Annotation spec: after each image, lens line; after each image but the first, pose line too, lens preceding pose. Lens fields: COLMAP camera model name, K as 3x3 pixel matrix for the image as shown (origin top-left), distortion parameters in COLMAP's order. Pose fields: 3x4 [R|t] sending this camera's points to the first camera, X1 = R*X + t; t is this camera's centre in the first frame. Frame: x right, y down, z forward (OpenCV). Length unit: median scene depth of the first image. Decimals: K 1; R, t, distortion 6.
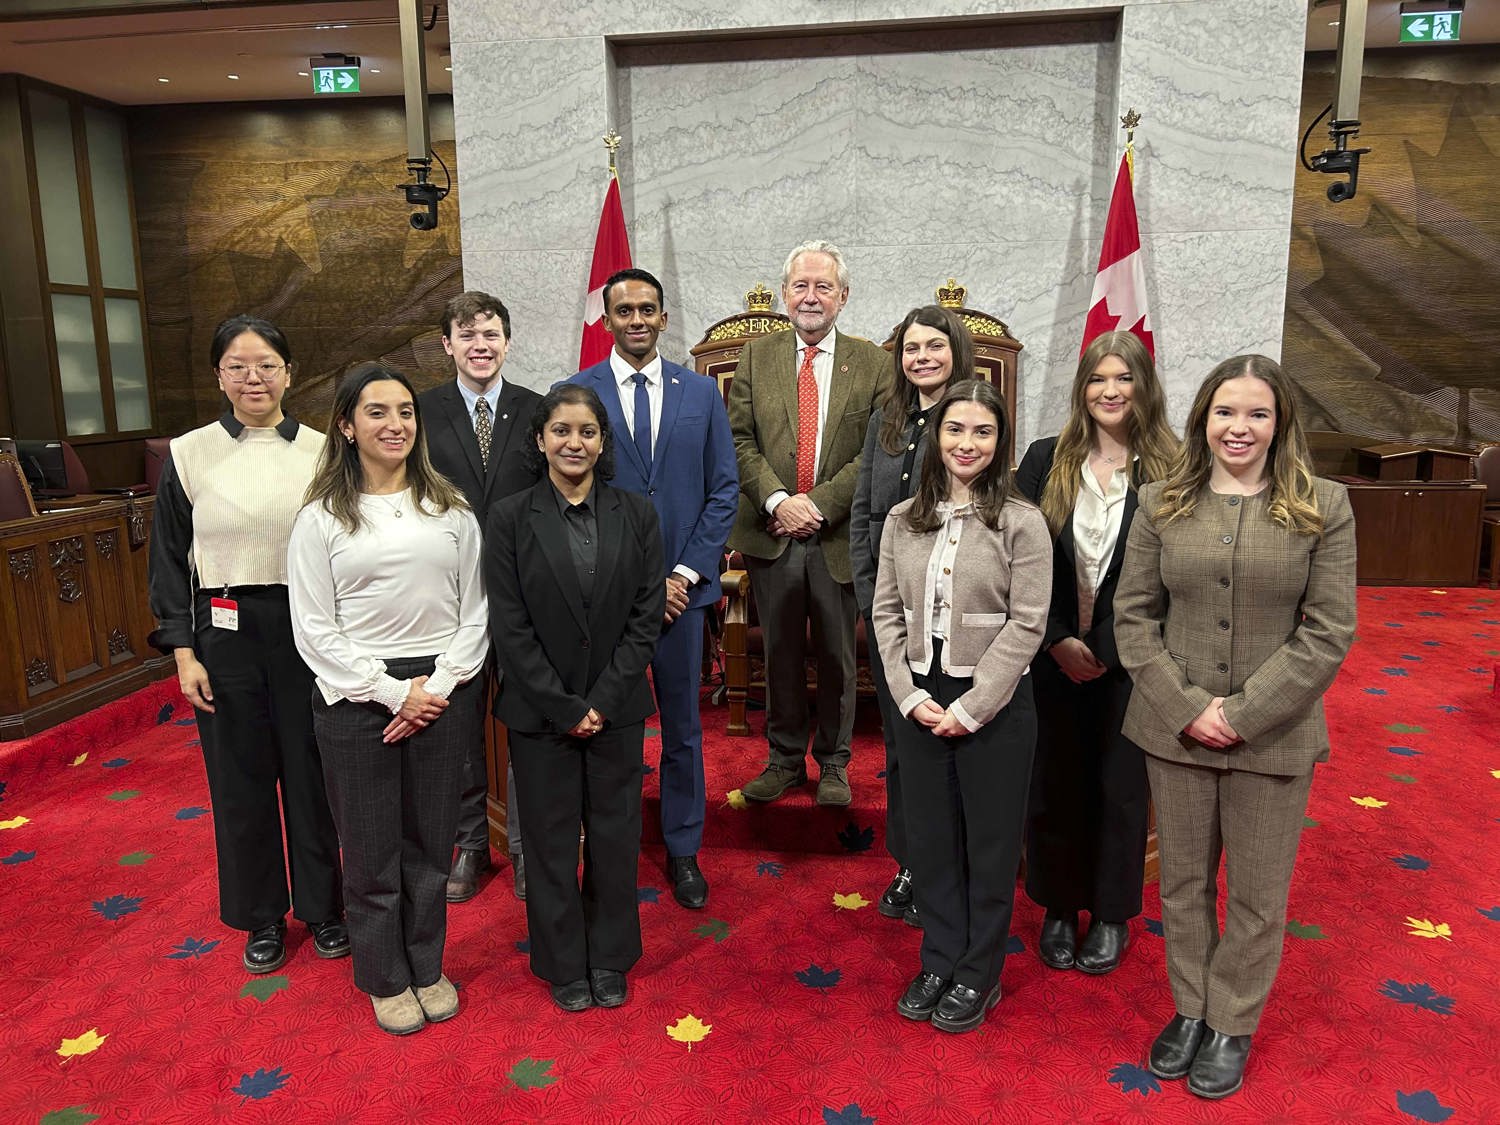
lens RADIAL K [[1137.0, 0, 747.1], [0, 1137.0, 556.0], [0, 0, 1]] dist [0.045795, -0.044081]
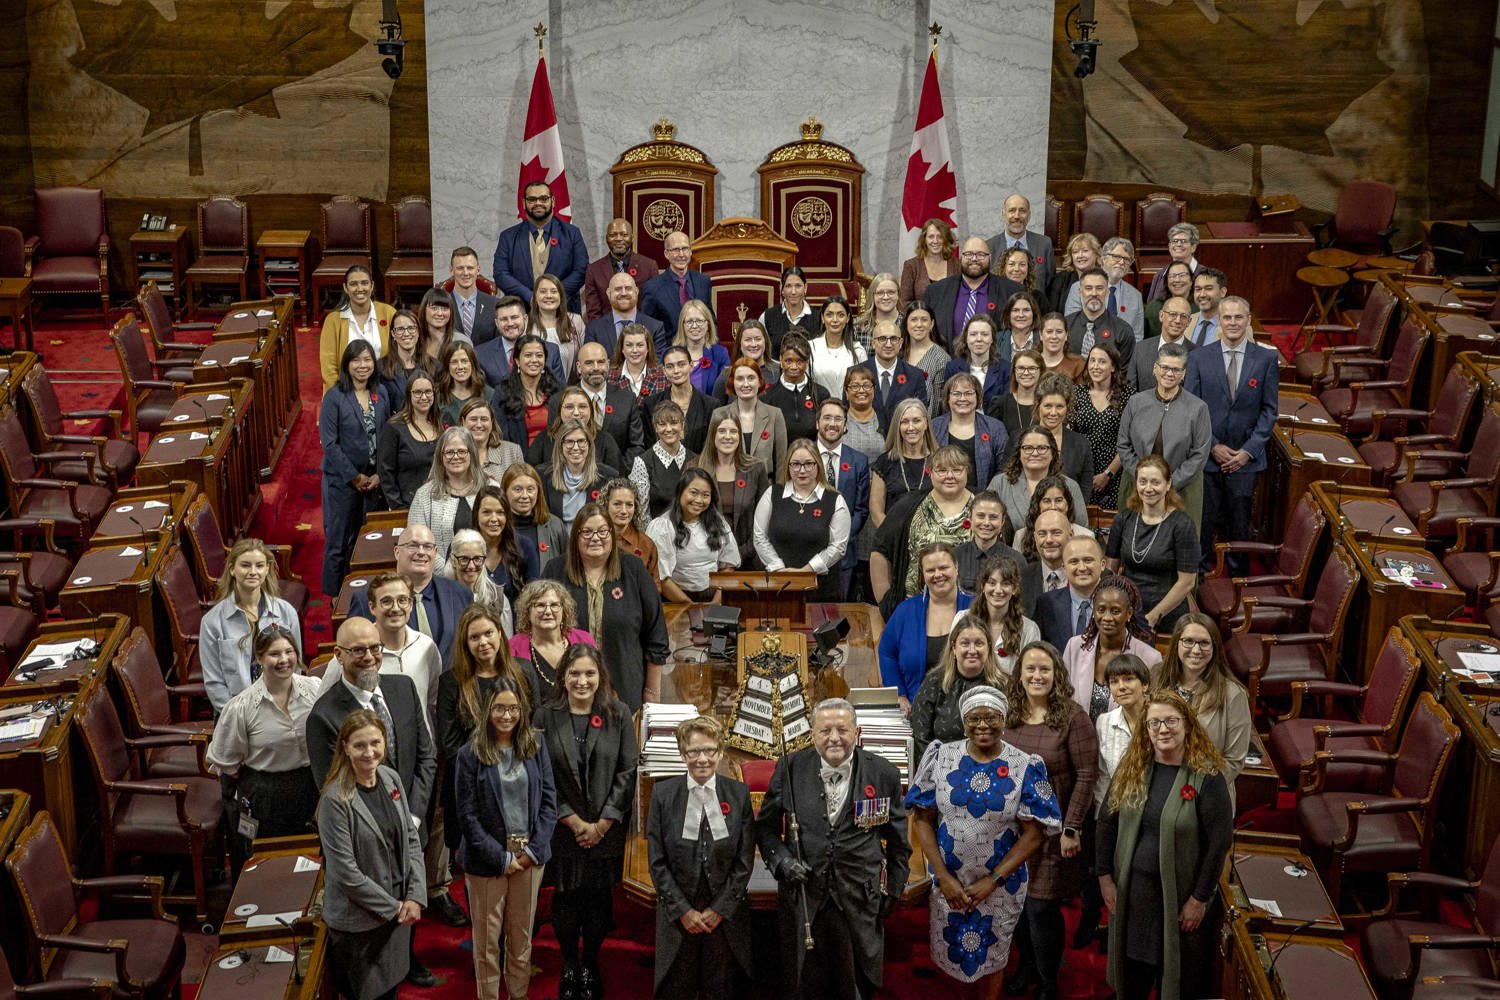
lens RADIAL K [[3038.7, 0, 750.0], [0, 3038.7, 500.0], [0, 0, 1]] dist [0.074106, 0.229814]
pose [[0.986888, -0.035127, 0.157539, -0.450037], [0.010124, 0.987581, 0.156782, -0.355029], [-0.161090, -0.153131, 0.974988, -2.426453]]
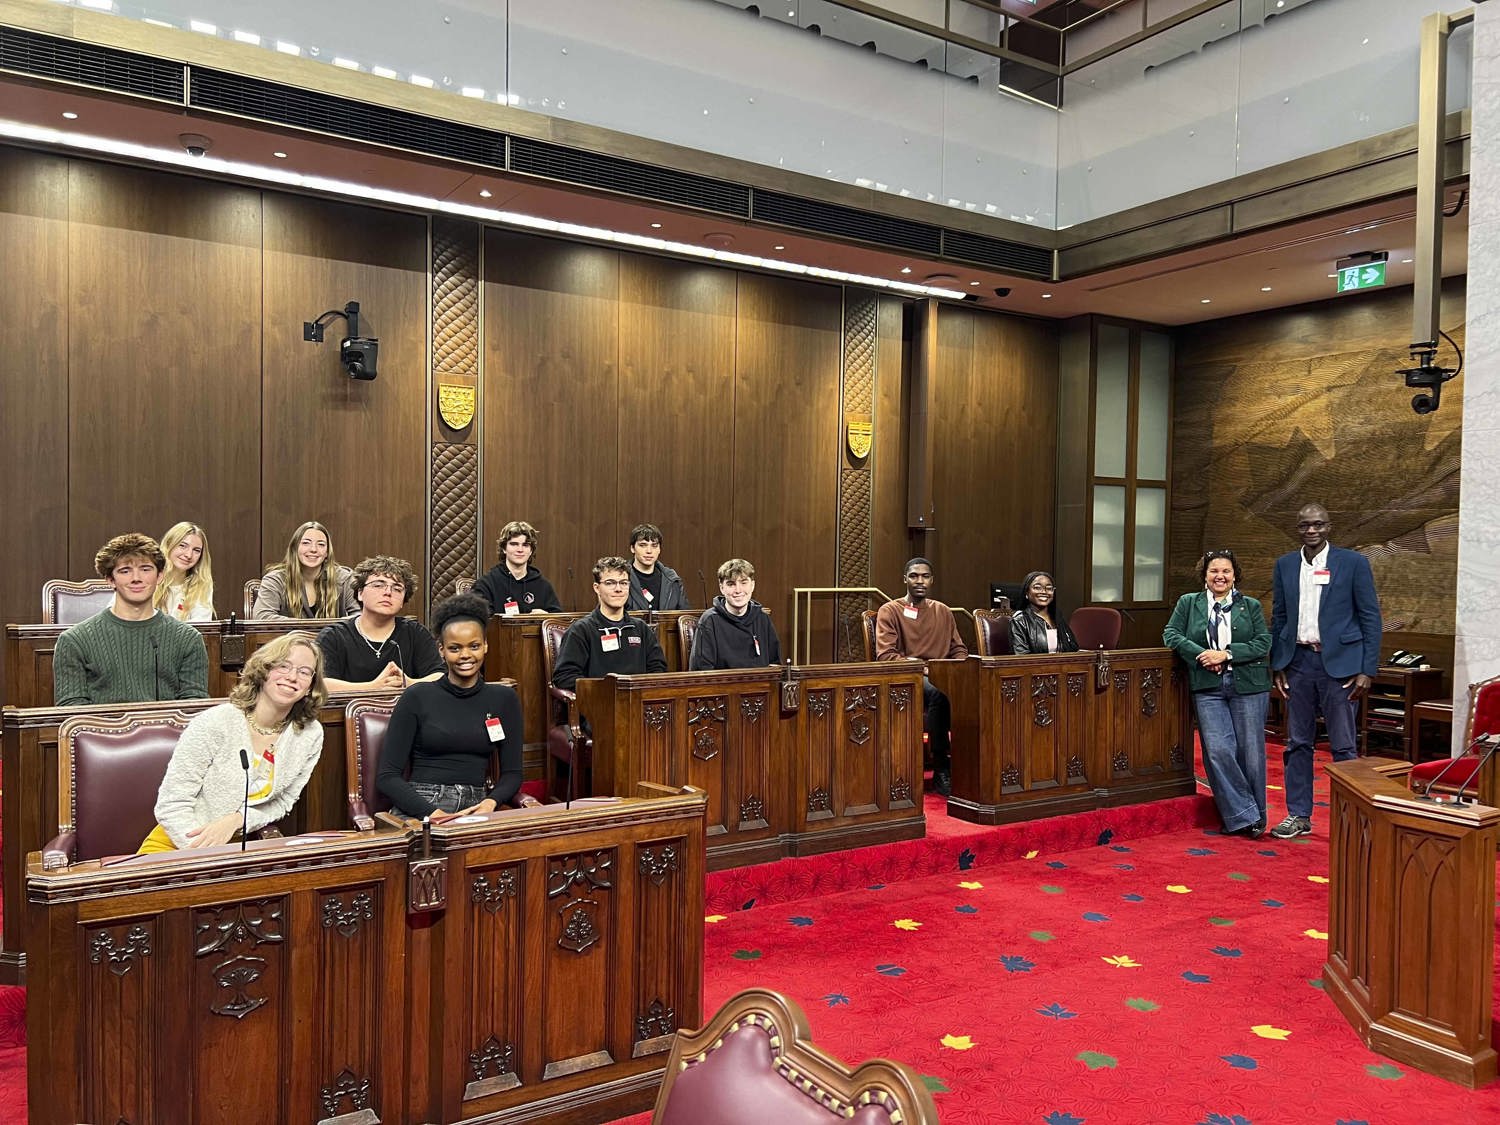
lens RADIAL K [[1134.5, 0, 756.1], [0, 1134.5, 567.6], [0, 0, 1]] dist [0.094370, -0.107837]
pose [[0.655170, 0.036799, -0.754585, 0.099007], [-0.150080, 0.985246, -0.082259, 0.013904], [0.740425, 0.167142, 0.651026, -0.046979]]
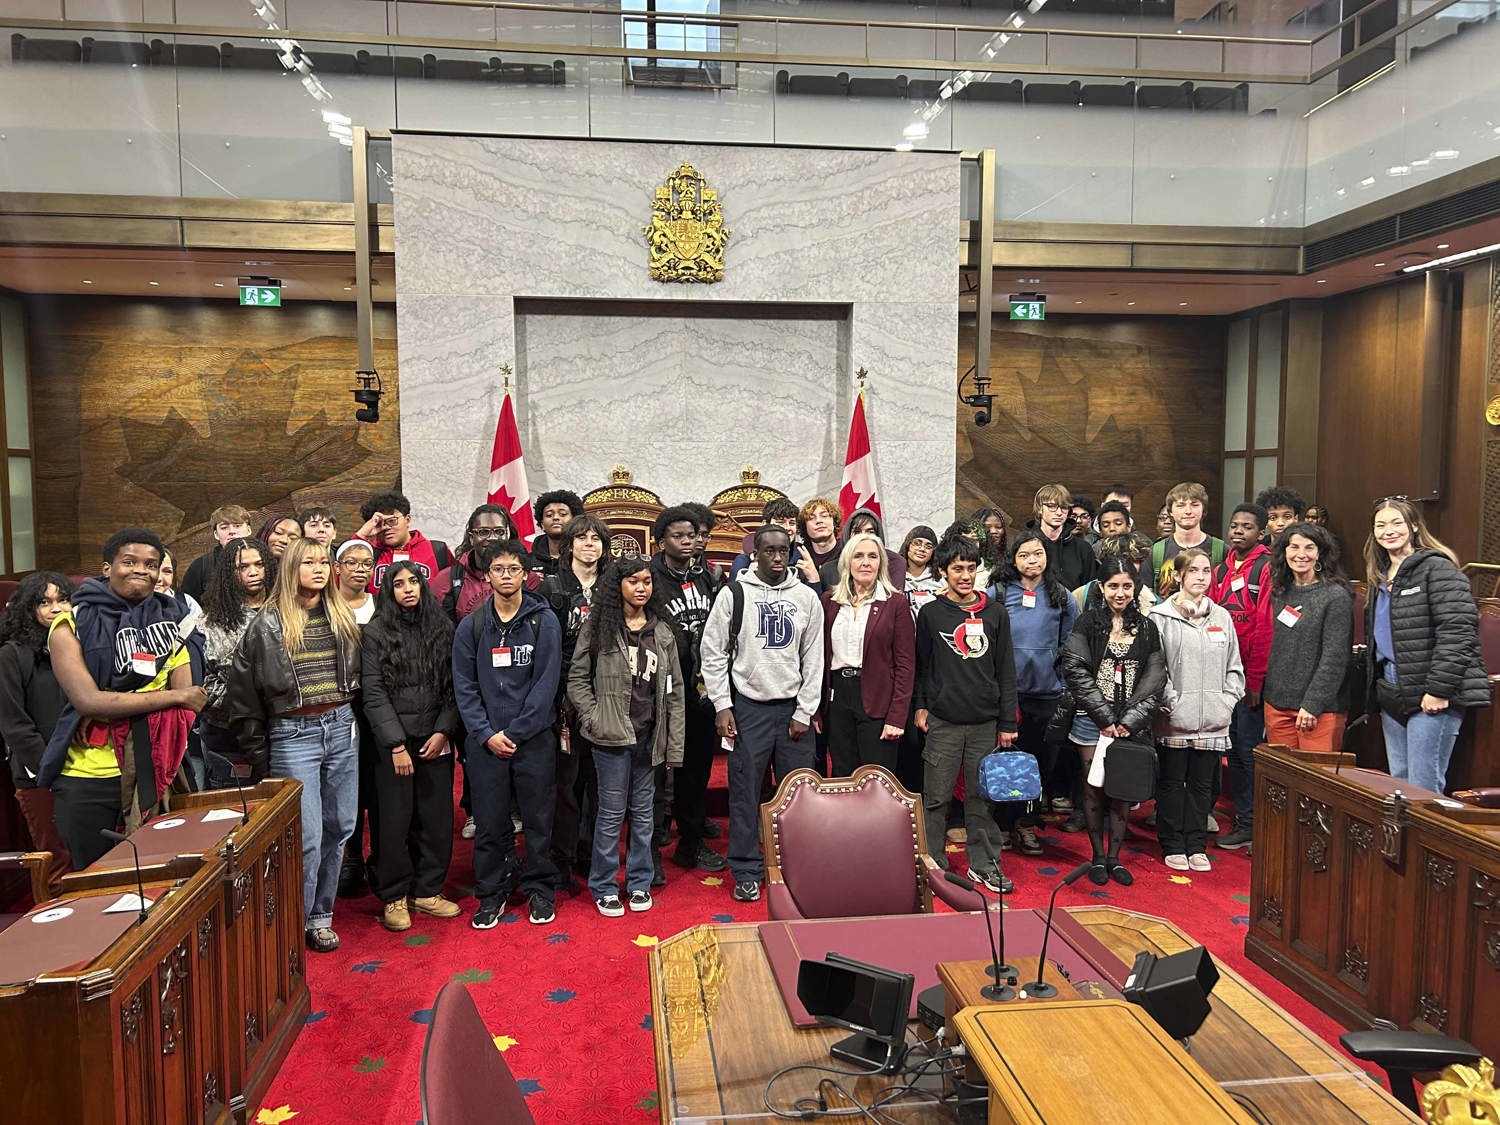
lens RADIAL K [[1134.5, 0, 756.1], [0, 1134.5, 567.6], [0, 0, 1]] dist [0.094370, -0.107837]
pose [[0.962036, -0.011141, 0.272696, -0.219653], [0.038138, 0.994851, -0.093900, 0.030633], [-0.270246, 0.100735, 0.957507, -0.410517]]
